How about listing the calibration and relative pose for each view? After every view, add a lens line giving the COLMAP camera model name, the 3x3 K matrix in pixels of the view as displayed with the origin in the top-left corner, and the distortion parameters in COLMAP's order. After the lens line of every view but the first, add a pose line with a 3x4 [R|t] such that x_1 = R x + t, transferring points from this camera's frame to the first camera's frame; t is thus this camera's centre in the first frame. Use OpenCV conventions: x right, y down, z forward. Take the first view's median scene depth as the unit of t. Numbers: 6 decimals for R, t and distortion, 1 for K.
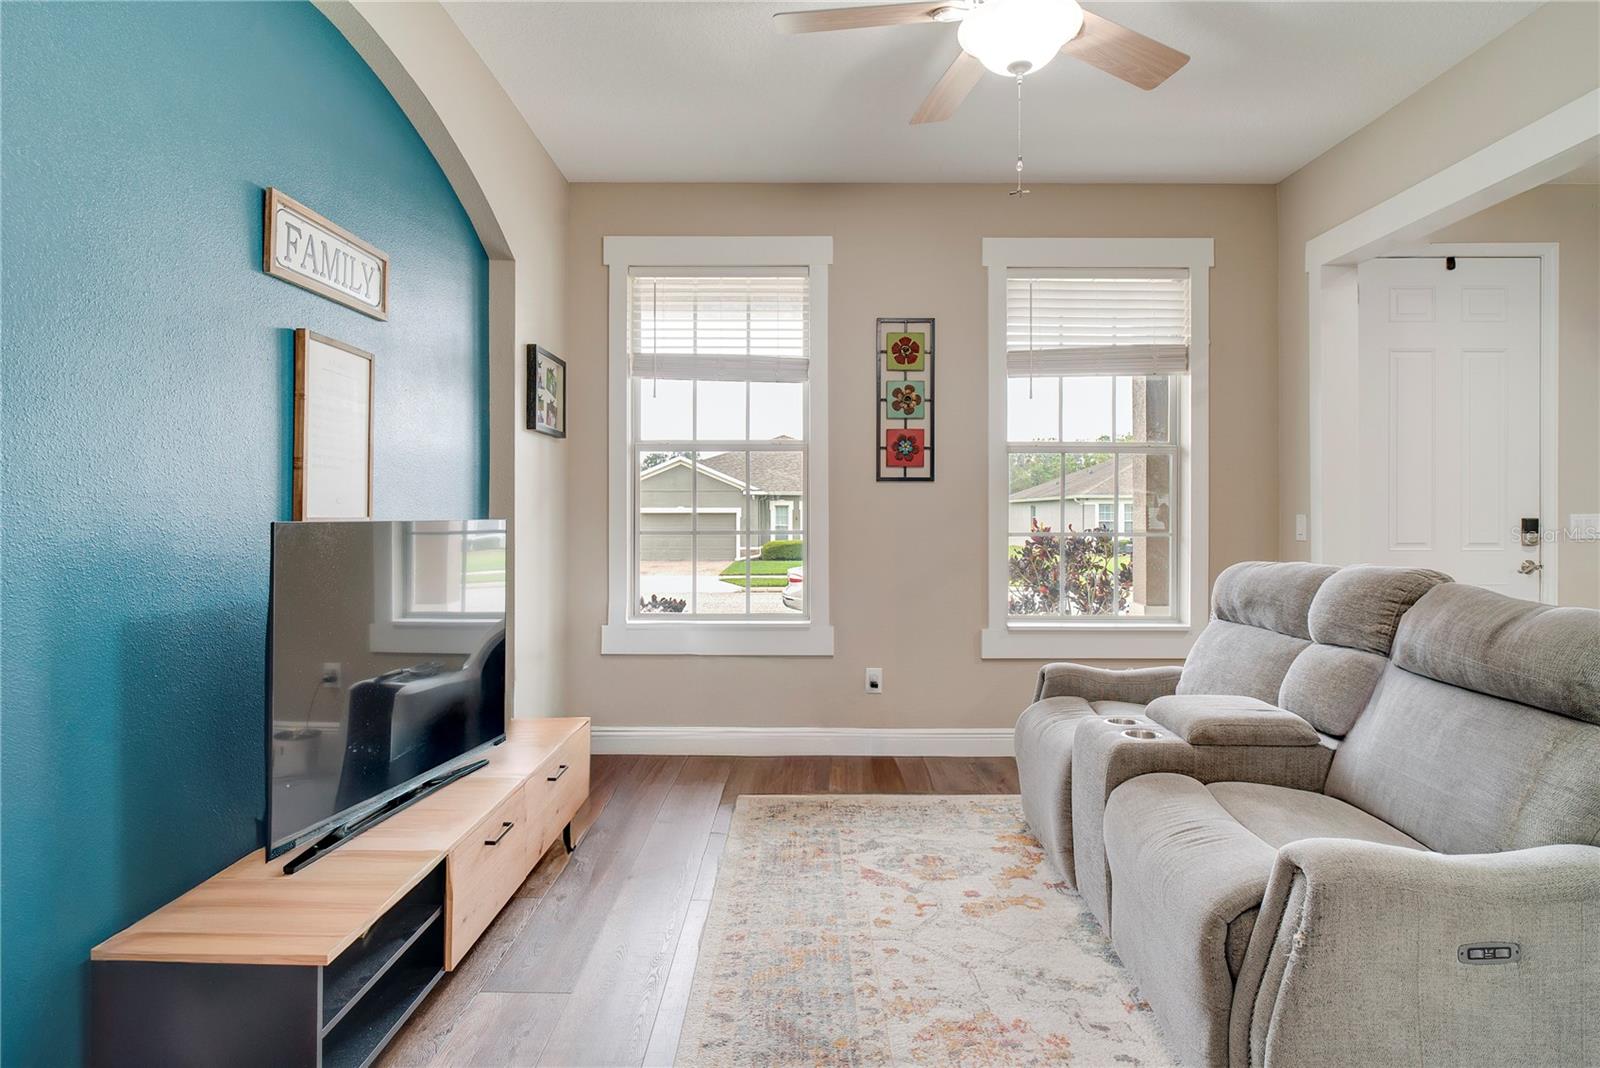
lens RADIAL K [[829.2, 0, 802.5], [0, 829.2, 525.0], [0, 0, 1]] dist [-0.014723, 0.005170]
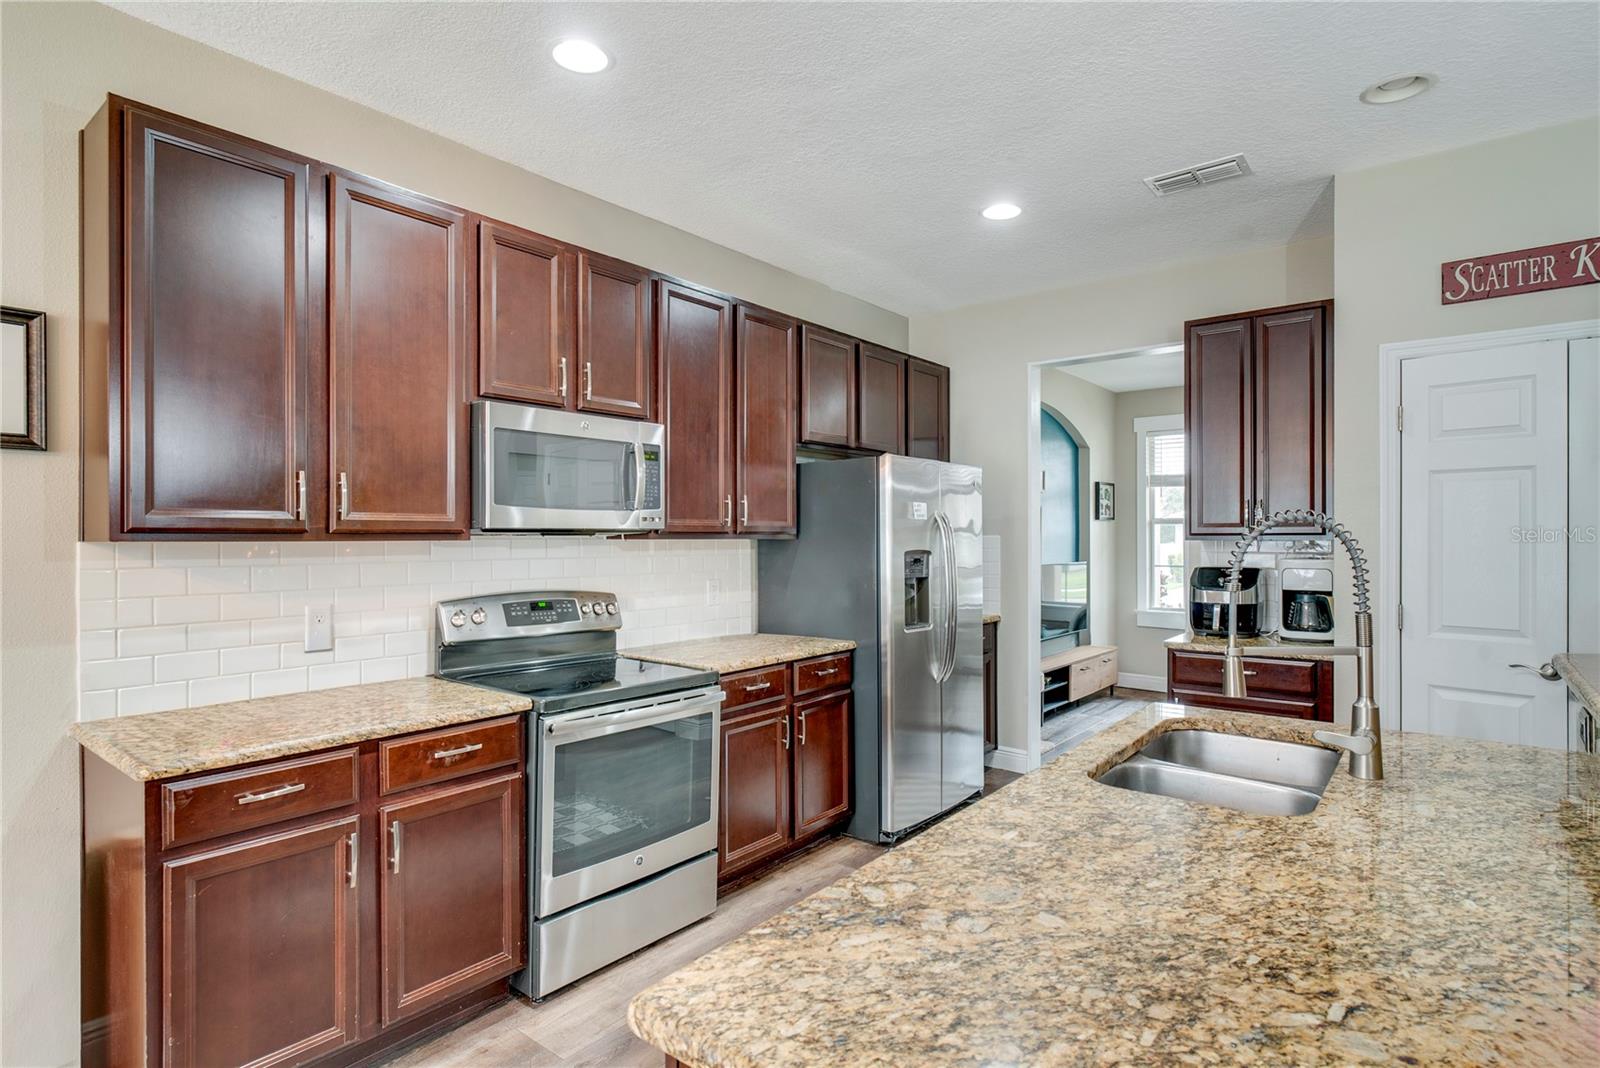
lens RADIAL K [[829.2, 0, 796.9], [0, 829.2, 535.7], [0, 0, 1]] dist [-0.014723, 0.005170]
pose [[0.777009, 0.000013, -0.629490, 0.459159], [-0.000568, 1.000000, -0.000681, -0.070444], [0.629490, 0.000887, 0.777008, -1.276970]]
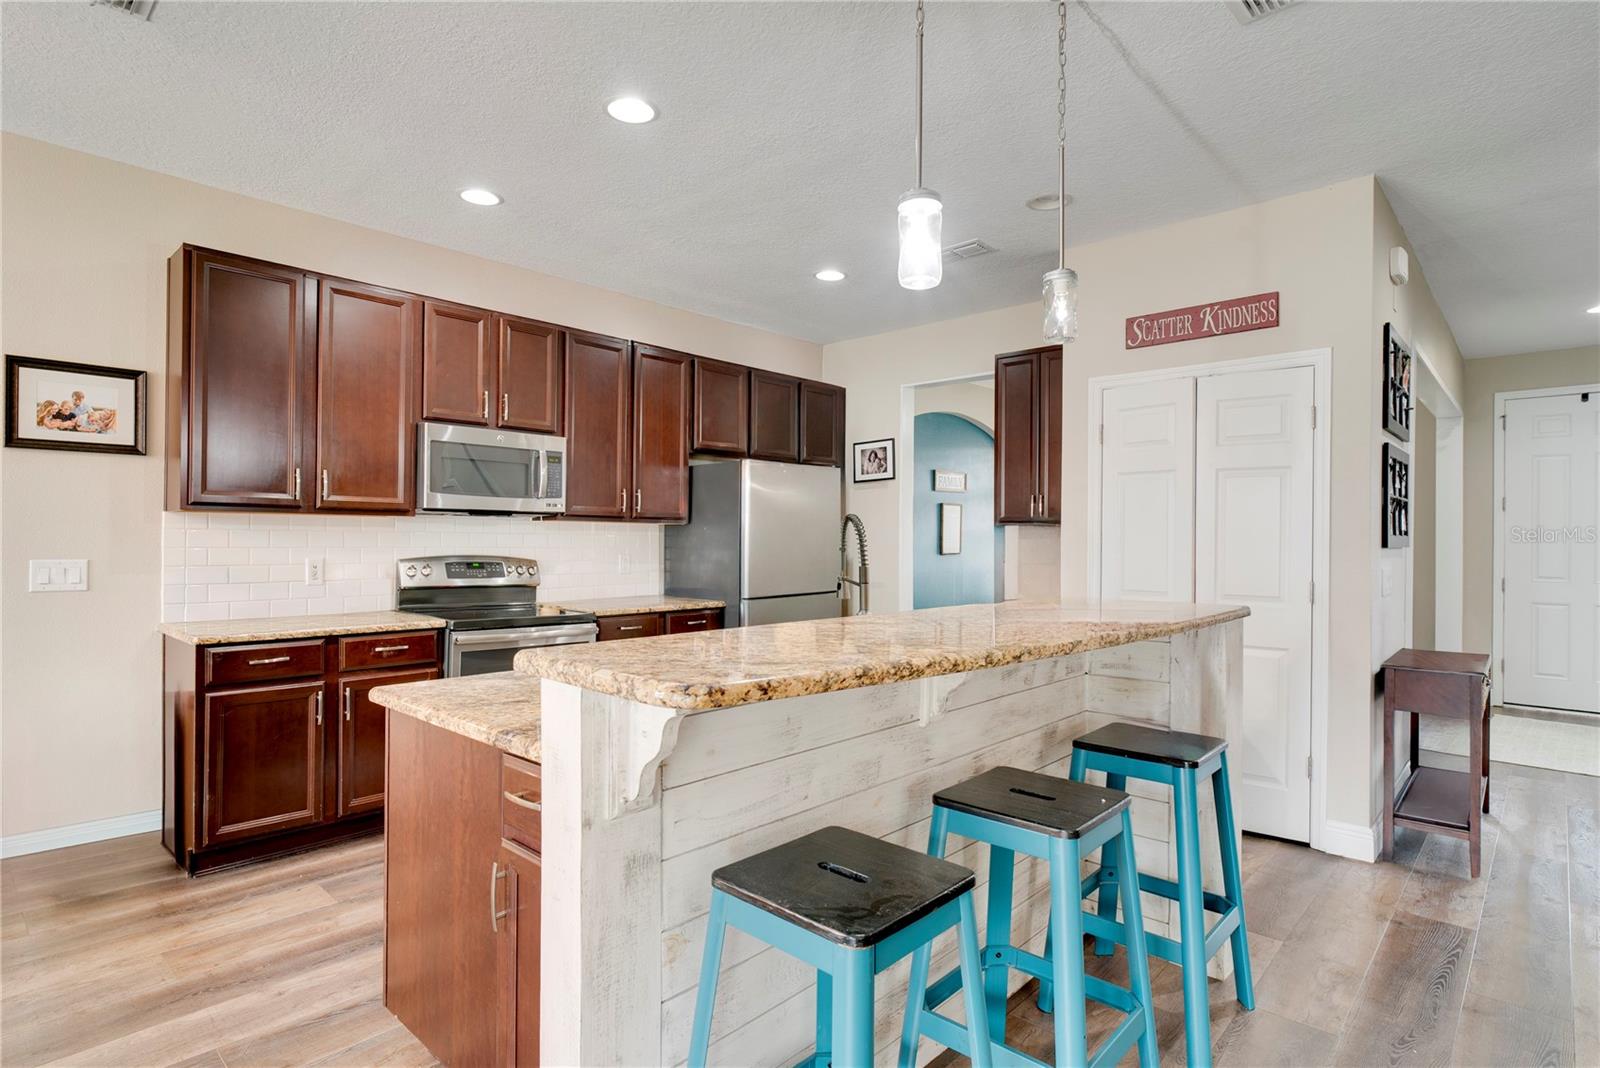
lens RADIAL K [[829.2, 0, 797.3], [0, 829.2, 536.2], [0, 0, 1]] dist [-0.014723, 0.005170]
pose [[0.729392, 0.006981, -0.684061, 0.909087], [-0.012252, 0.999921, -0.002859, -0.041865], [0.683987, 0.010466, 0.729420, -1.341466]]
